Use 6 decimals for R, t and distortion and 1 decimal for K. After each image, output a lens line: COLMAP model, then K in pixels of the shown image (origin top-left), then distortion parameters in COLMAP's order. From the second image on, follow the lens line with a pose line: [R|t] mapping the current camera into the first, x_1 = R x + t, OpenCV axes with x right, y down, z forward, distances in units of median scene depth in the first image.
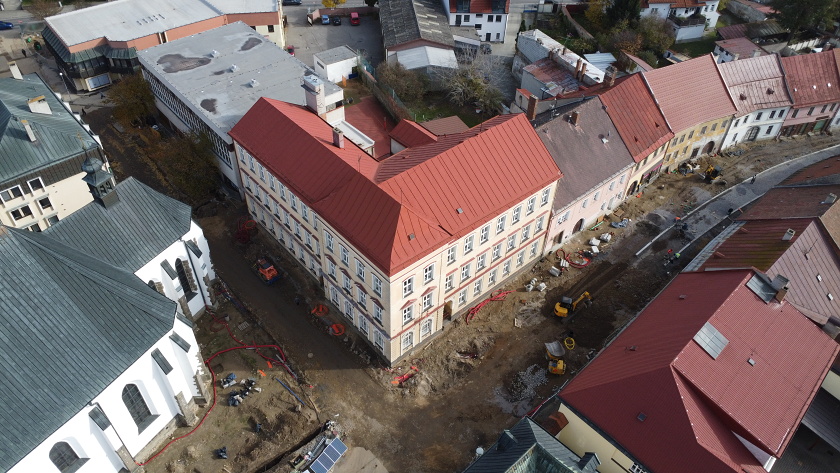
lens RADIAL K [[609.1, 0, 420.0], [0, 609.1, 236.5], [0, 0, 1]] dist [-0.034938, -0.002614]
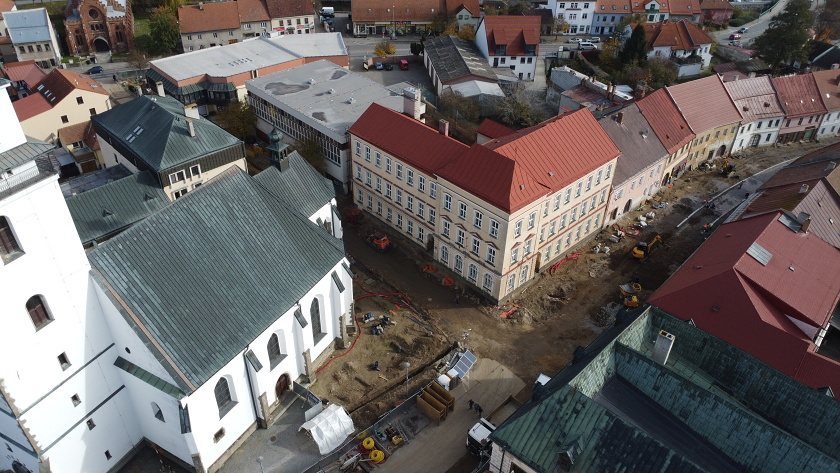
lens RADIAL K [[609.1, 0, 420.0], [0, 609.1, 236.5], [0, 0, 1]] dist [-0.034938, -0.002614]
pose [[0.999208, -0.027196, 0.029036, -0.178175], [0.030634, 0.991629, -0.125431, 0.170783], [-0.025382, 0.126221, 0.991677, -0.171565]]
